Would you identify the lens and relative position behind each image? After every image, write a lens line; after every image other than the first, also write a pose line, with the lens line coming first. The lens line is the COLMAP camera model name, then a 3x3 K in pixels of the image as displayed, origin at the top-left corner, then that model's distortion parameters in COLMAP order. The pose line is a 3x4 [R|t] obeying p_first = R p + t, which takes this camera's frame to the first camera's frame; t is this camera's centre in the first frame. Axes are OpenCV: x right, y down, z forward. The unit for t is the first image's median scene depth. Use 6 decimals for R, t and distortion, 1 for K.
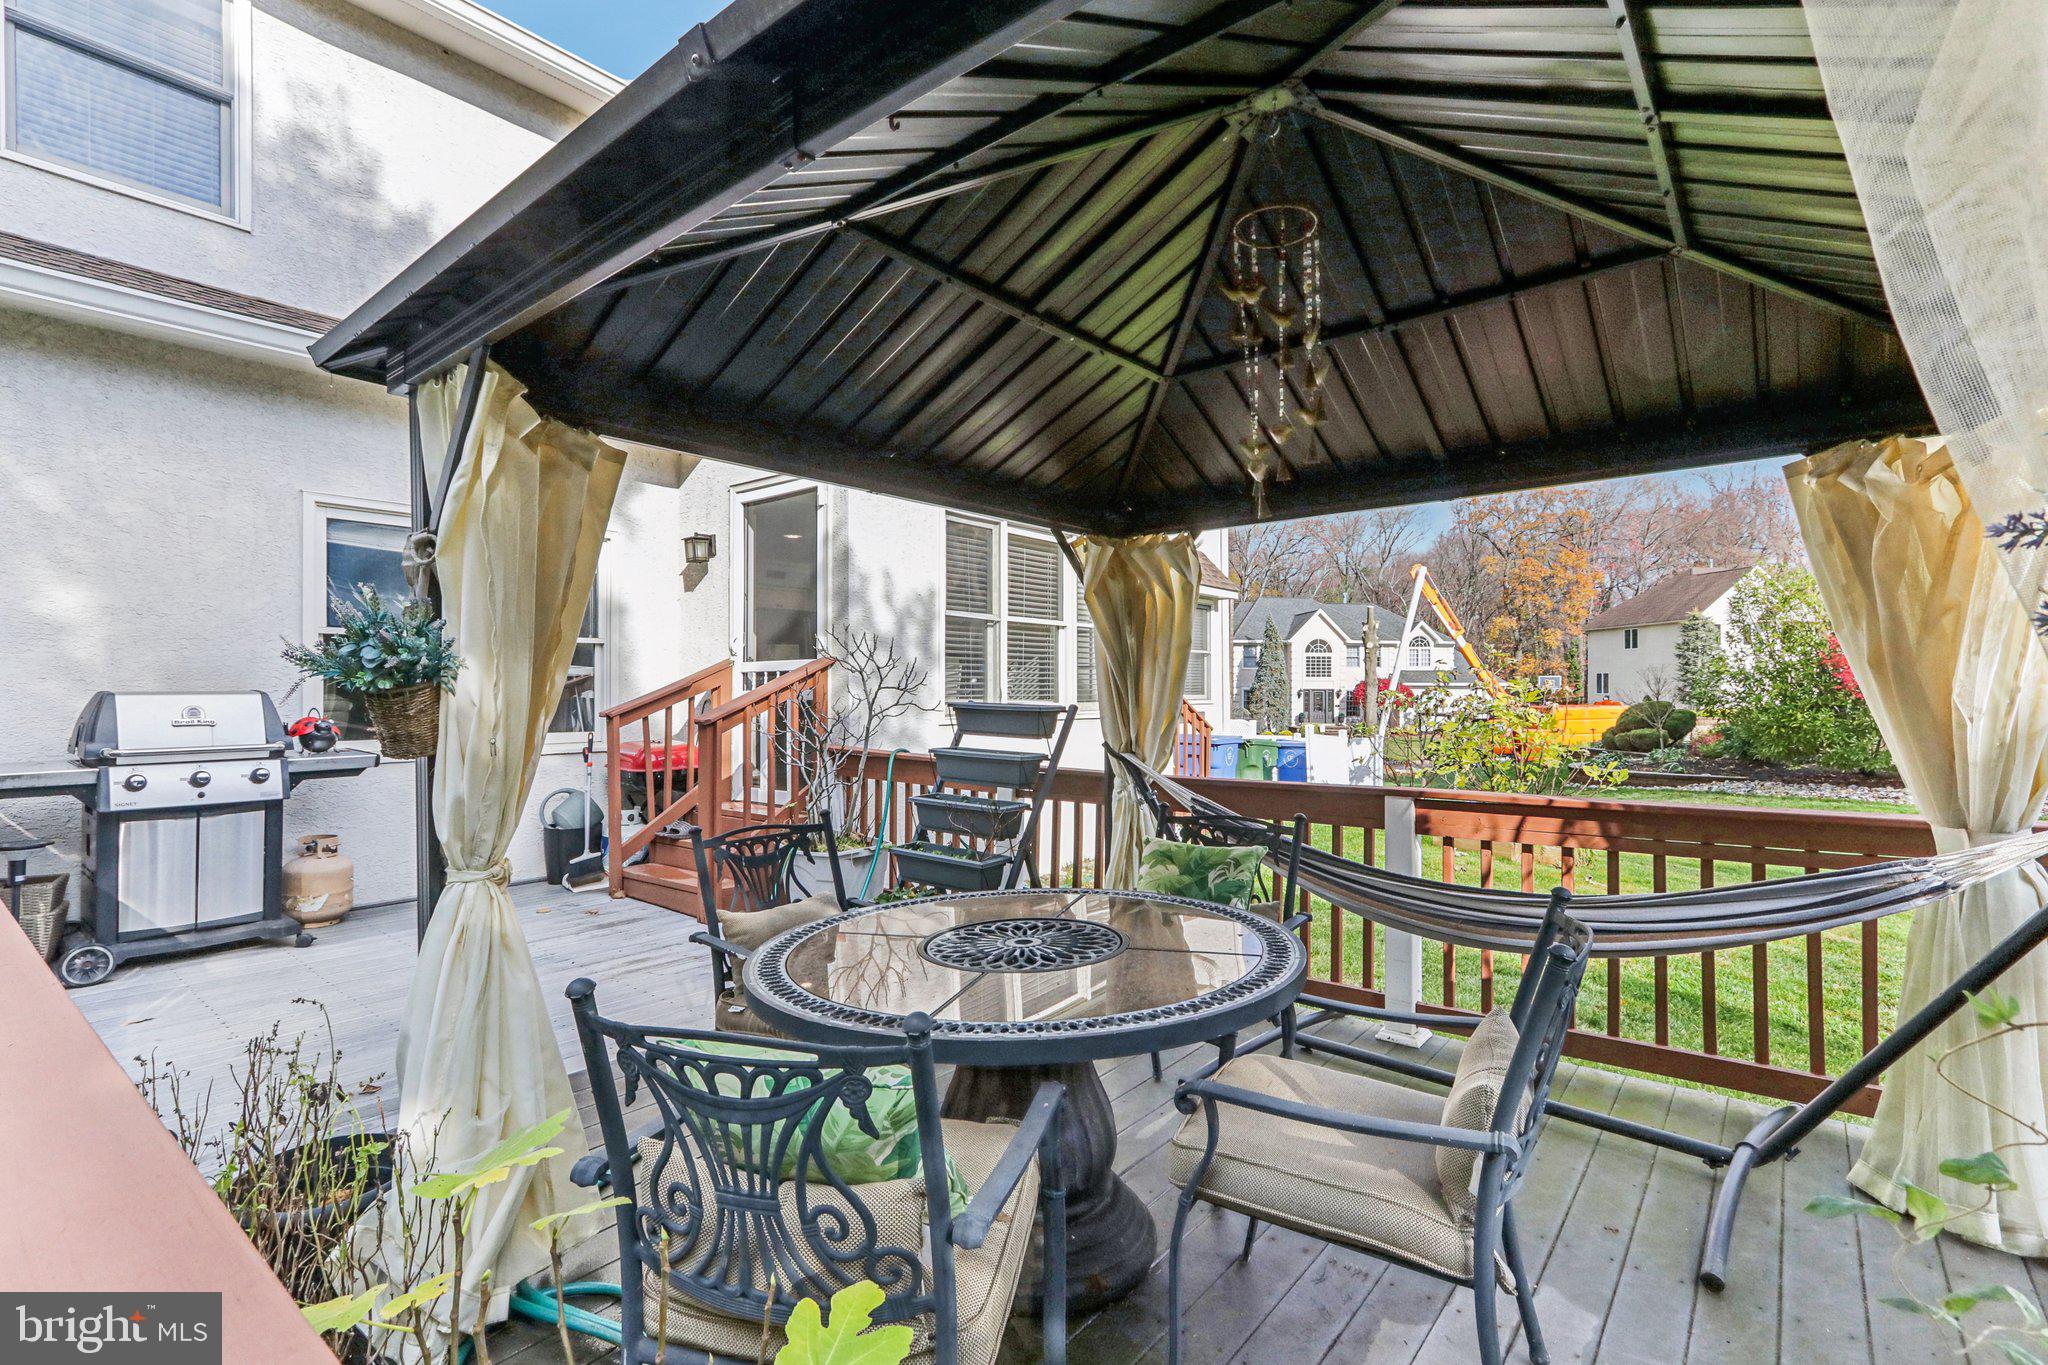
lens RADIAL K [[942.3, 0, 1017.3], [0, 942.3, 675.3], [0, 0, 1]] dist [-0.004793, 0.000725]
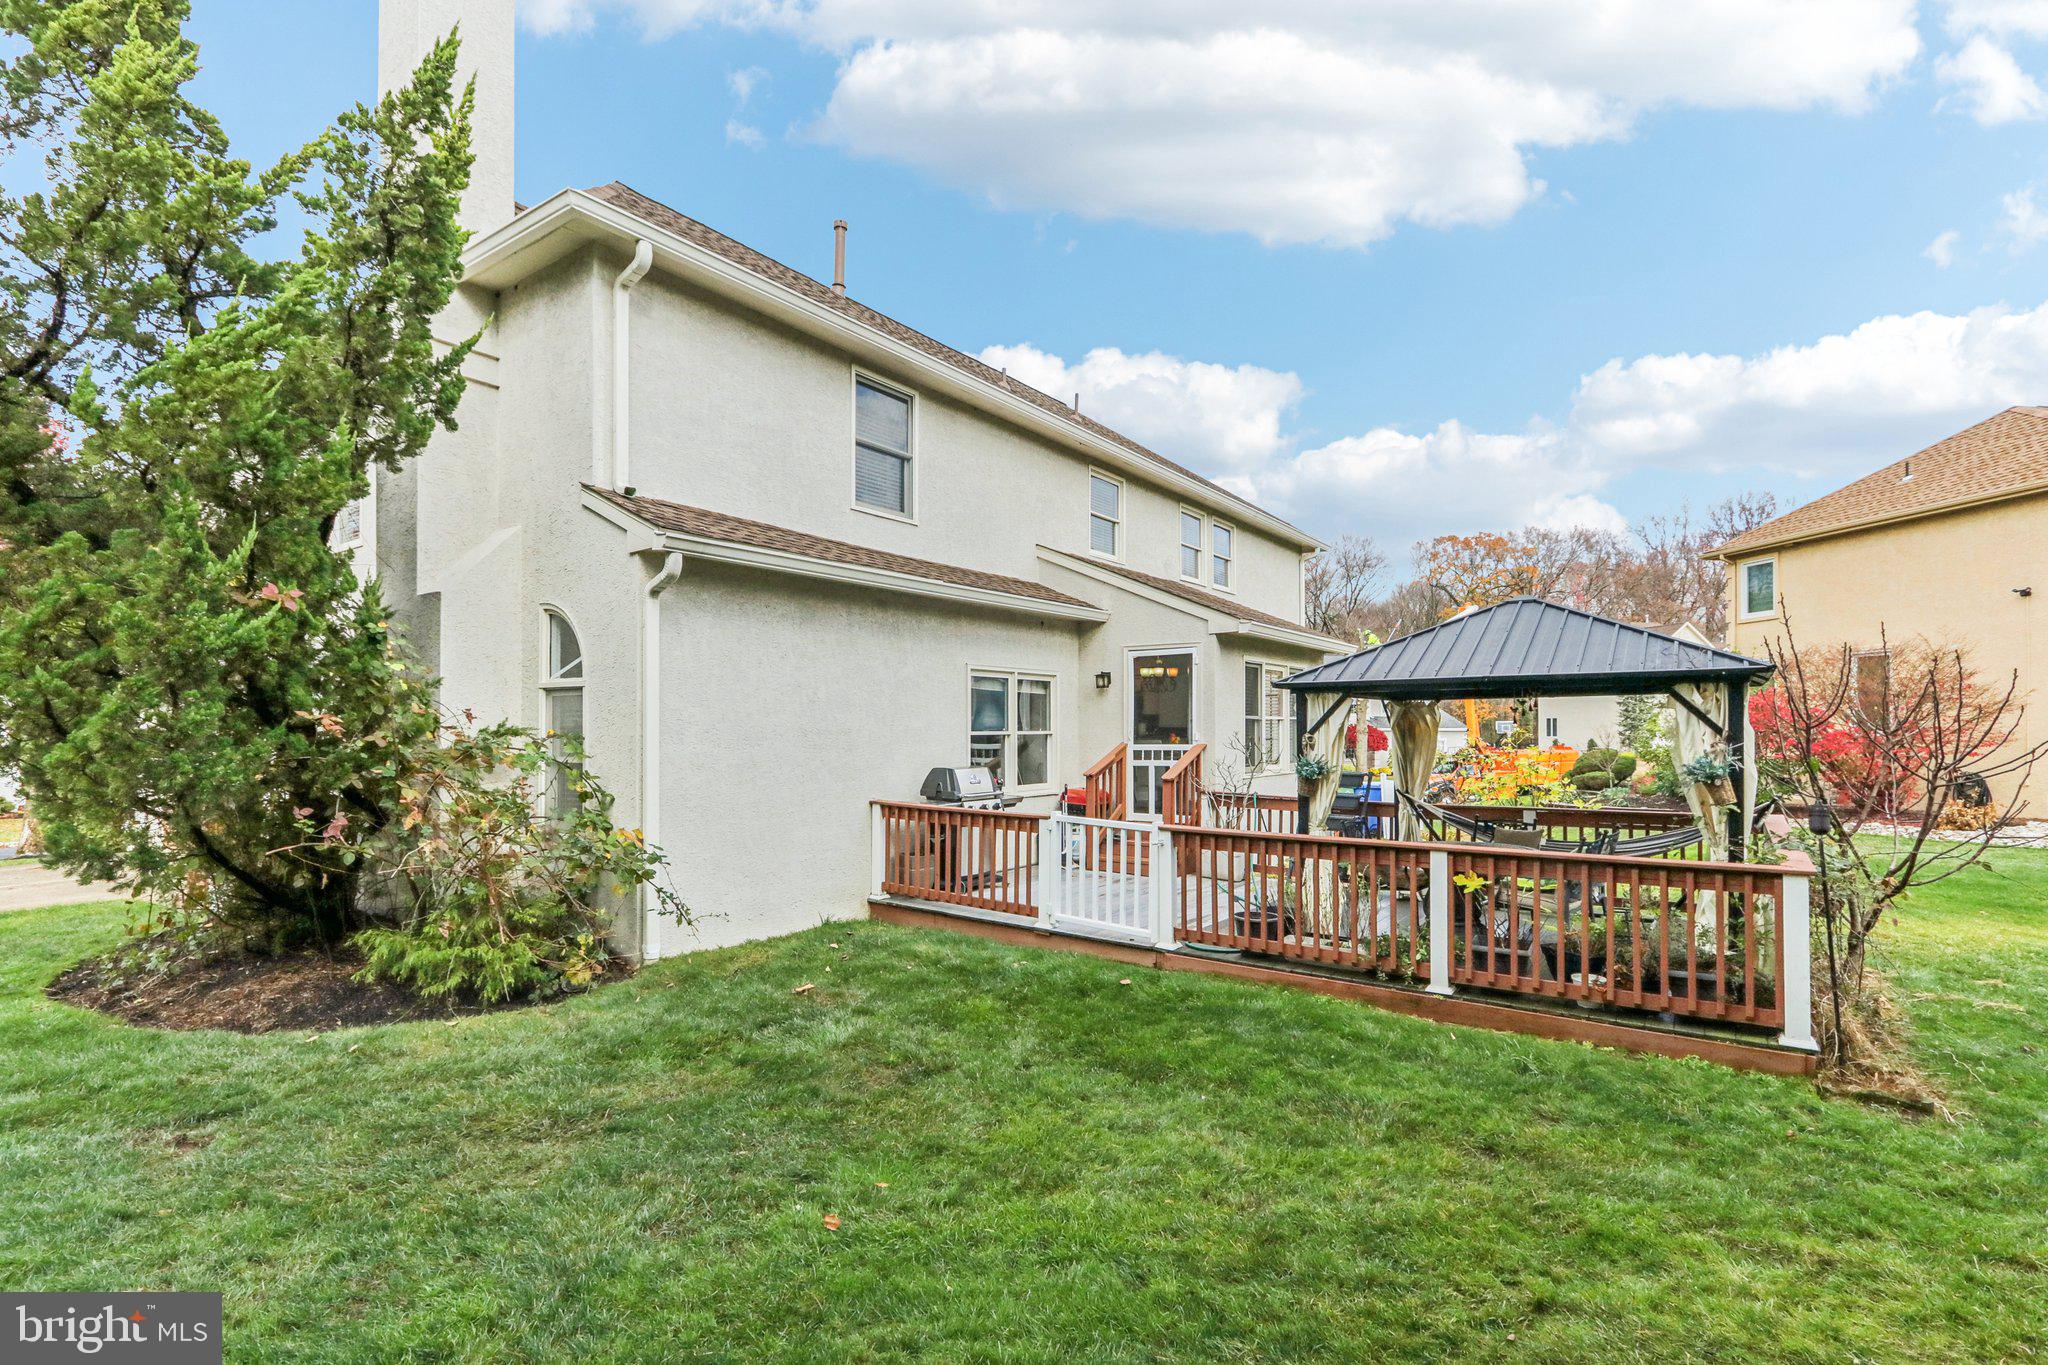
lens RADIAL K [[942.3, 0, 1031.7], [0, 942.3, 700.1], [0, 0, 1]] dist [-0.004793, 0.000725]
pose [[0.998453, 0.000522, 0.055596, -0.575962], [0.000443, 0.999849, -0.017345, -0.066231], [-0.055597, 0.017342, 0.998303, -0.785411]]
